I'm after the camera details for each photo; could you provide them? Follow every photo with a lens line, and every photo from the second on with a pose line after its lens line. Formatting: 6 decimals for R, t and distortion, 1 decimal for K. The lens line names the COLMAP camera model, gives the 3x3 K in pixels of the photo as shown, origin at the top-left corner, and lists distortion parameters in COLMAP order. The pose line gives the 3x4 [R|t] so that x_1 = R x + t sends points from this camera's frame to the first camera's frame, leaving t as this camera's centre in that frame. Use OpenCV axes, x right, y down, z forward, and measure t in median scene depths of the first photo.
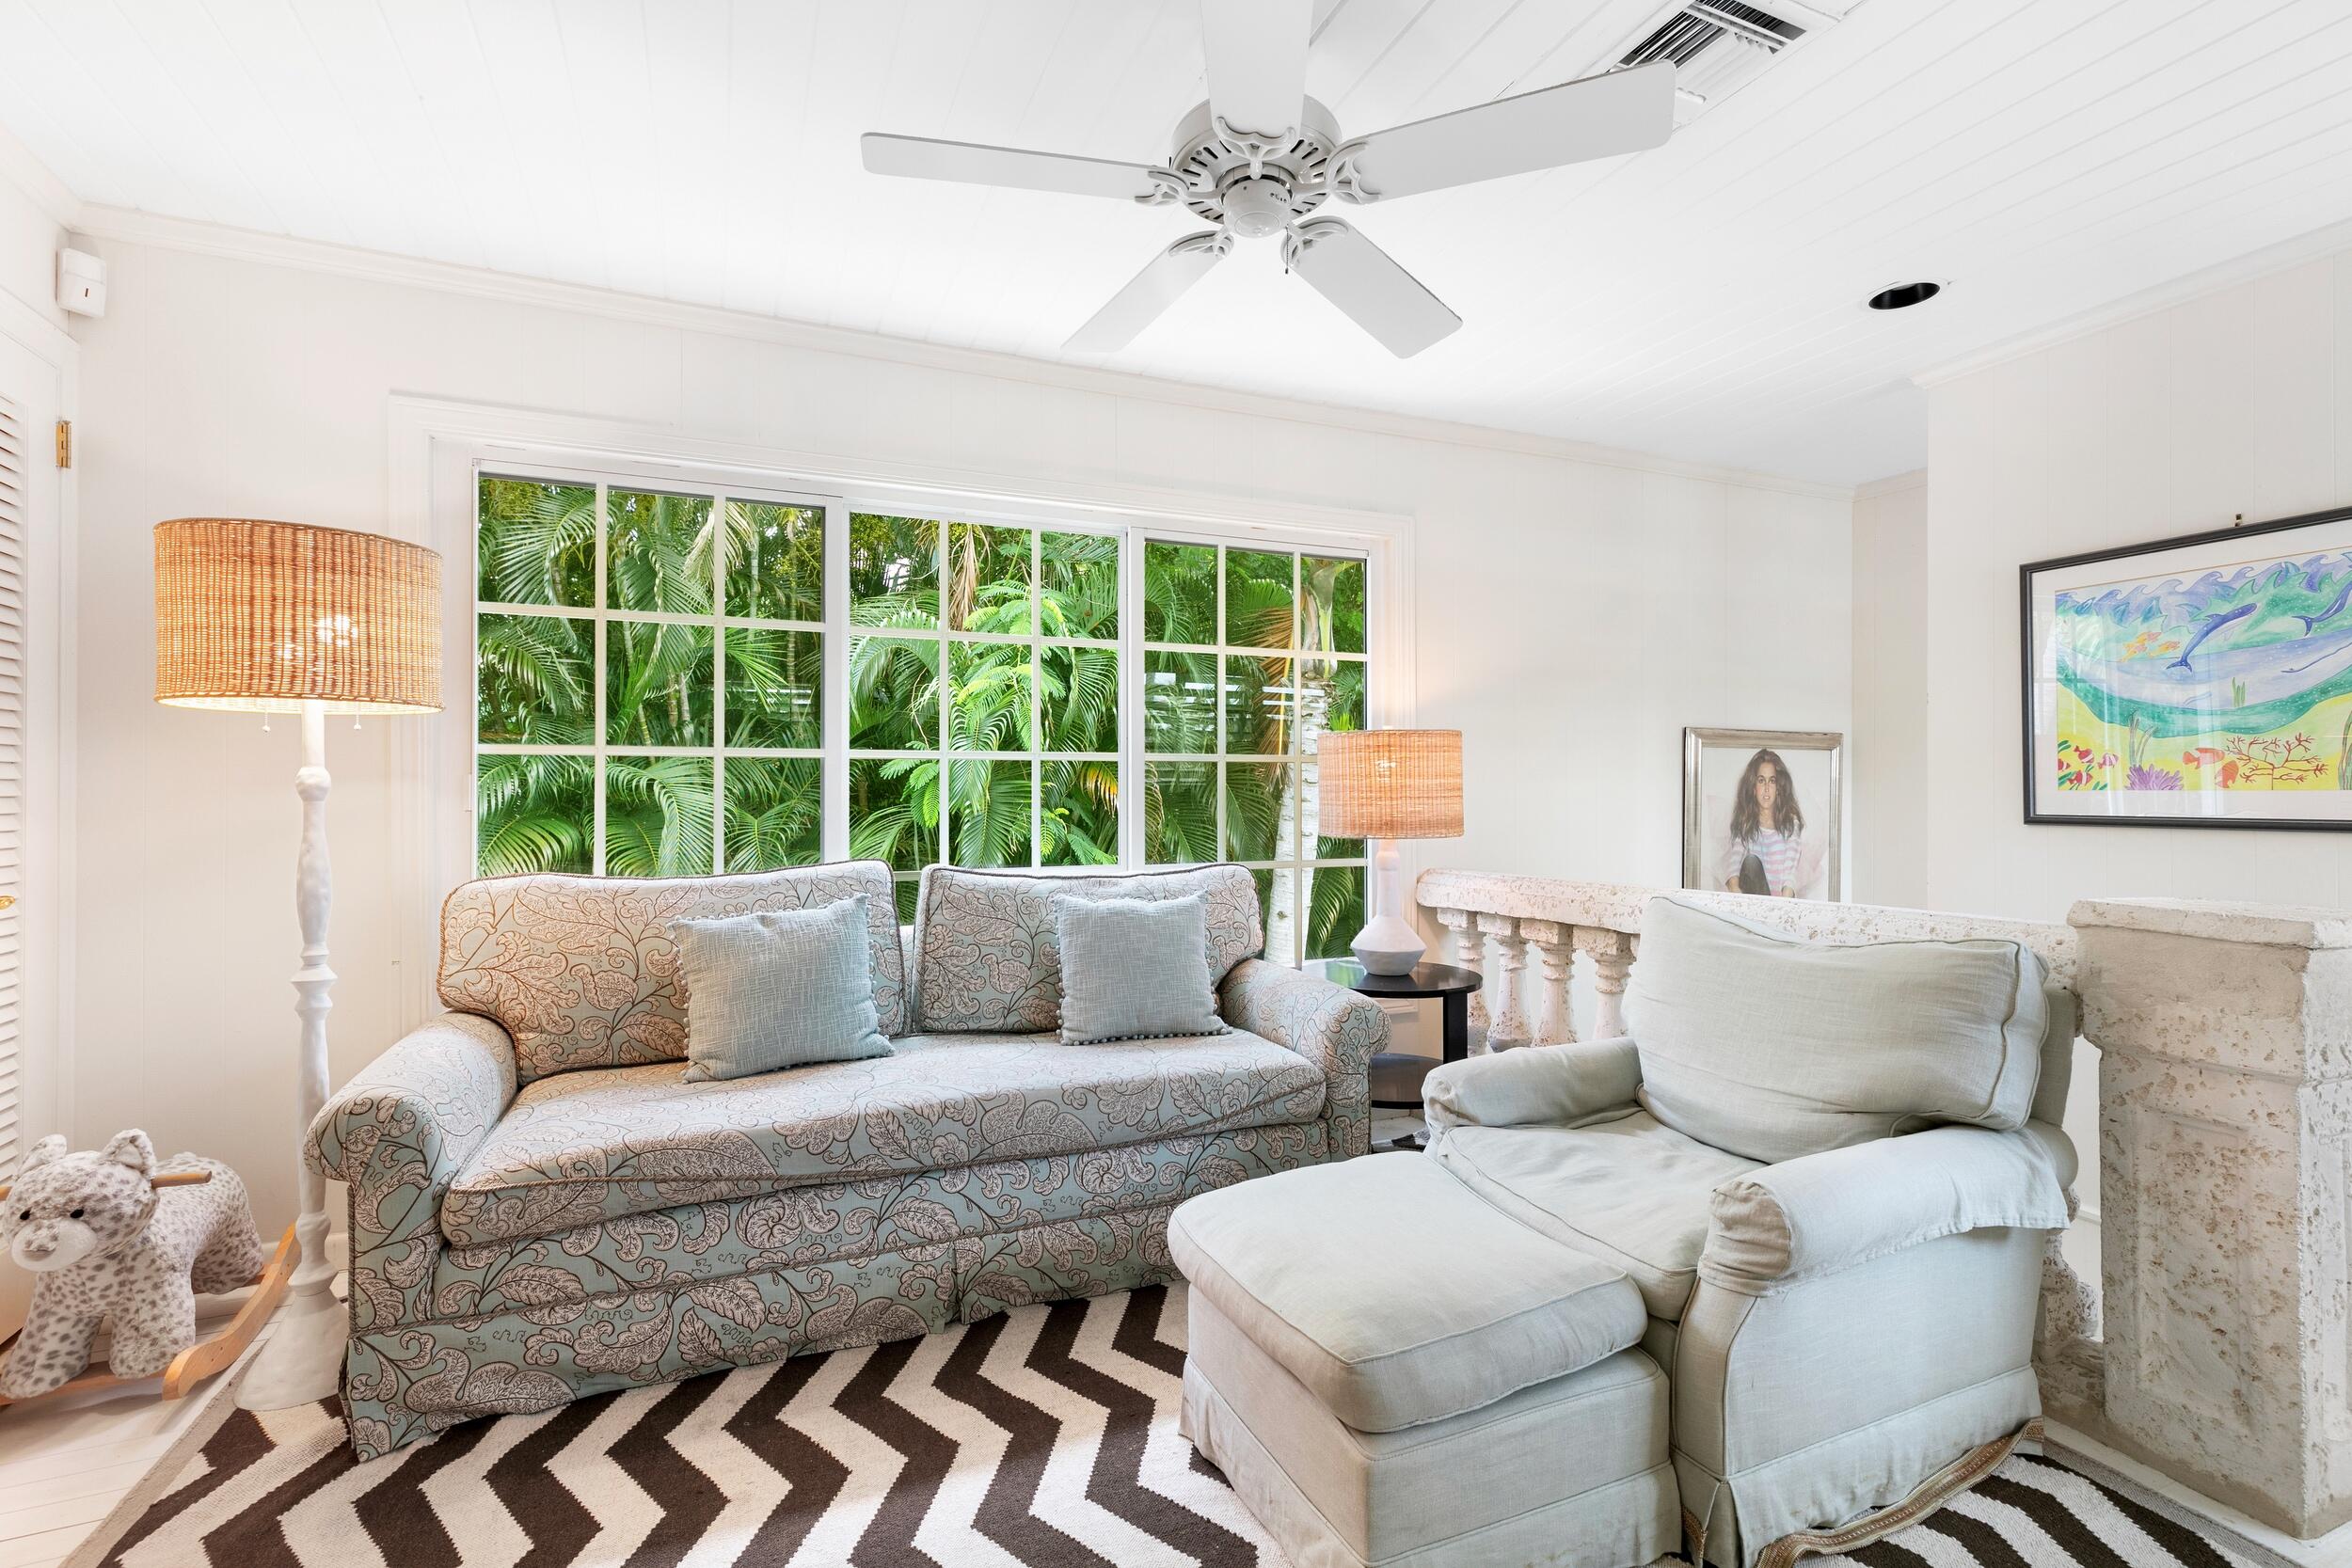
lens RADIAL K [[1056.2, 0, 1179.4], [0, 1056.2, 787.4], [0, 0, 1]] dist [0.002617, -0.000008]
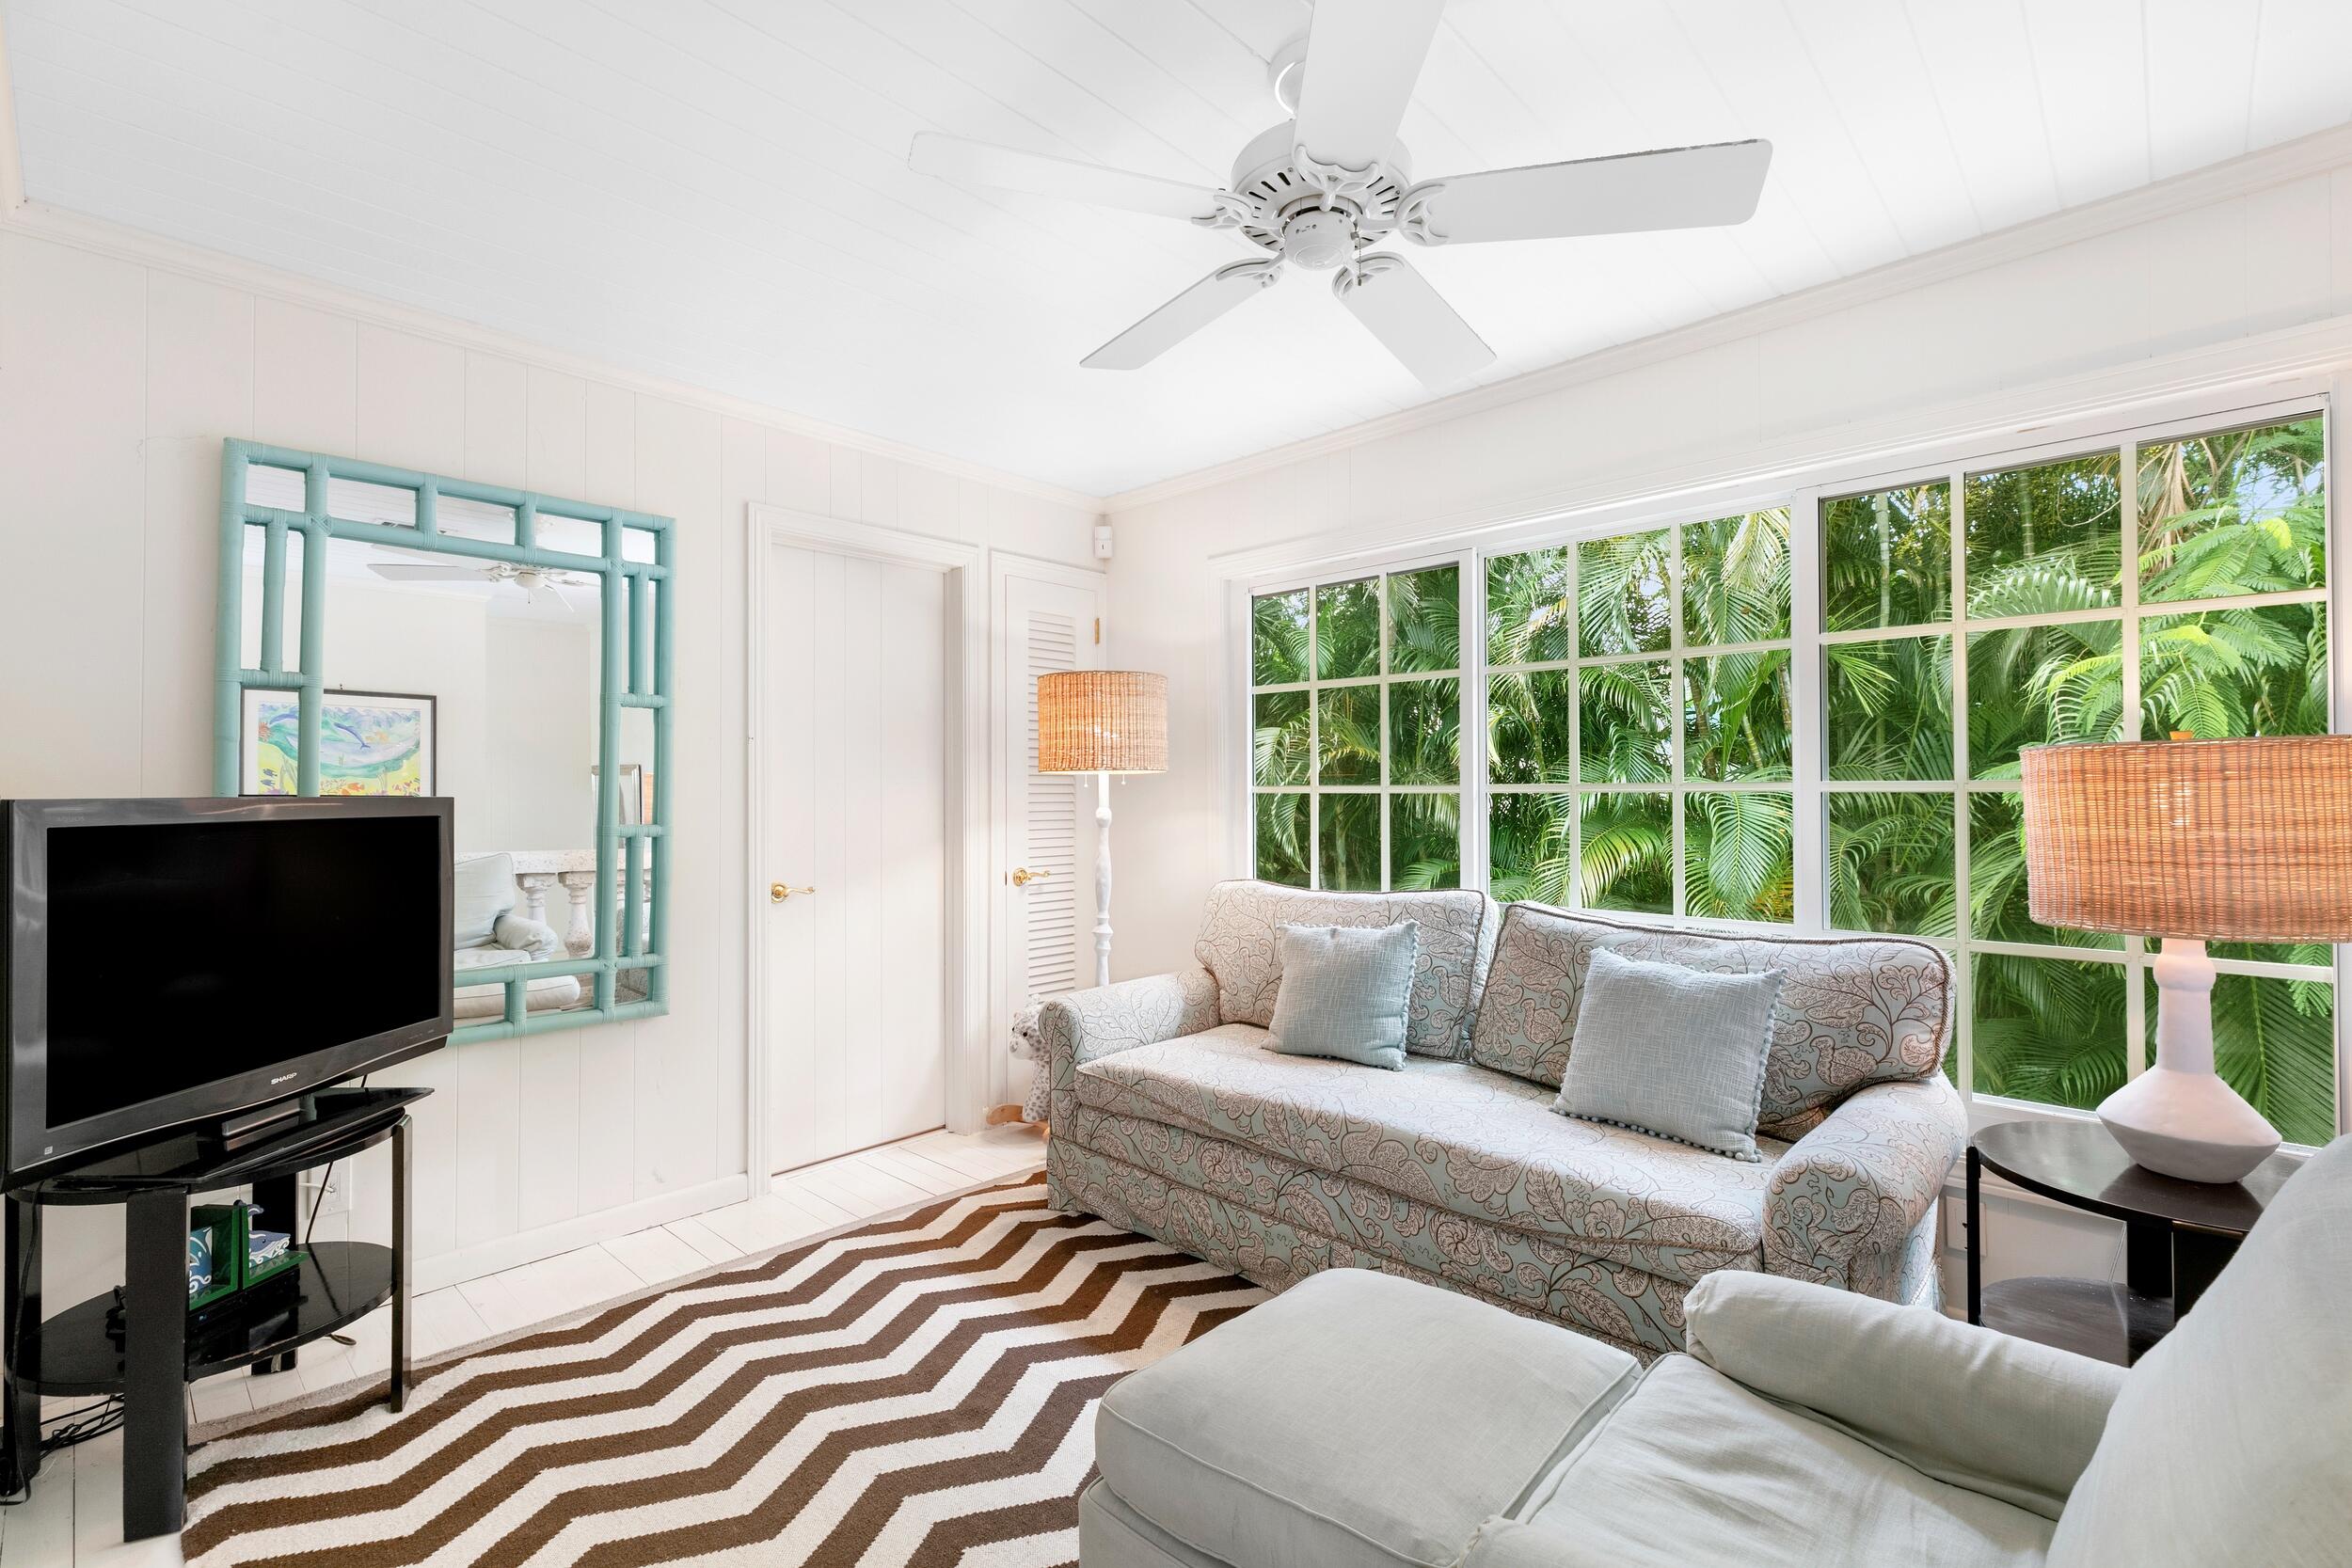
lens RADIAL K [[1056.2, 0, 1179.7], [0, 1056.2, 783.0], [0, 0, 1]] dist [0.002617, -0.000008]
pose [[0.384496, -0.007316, -0.923097, 0.677097], [0.006111, 0.999967, -0.005380, -0.041151], [0.923106, -0.003573, 0.384528, 0.386759]]
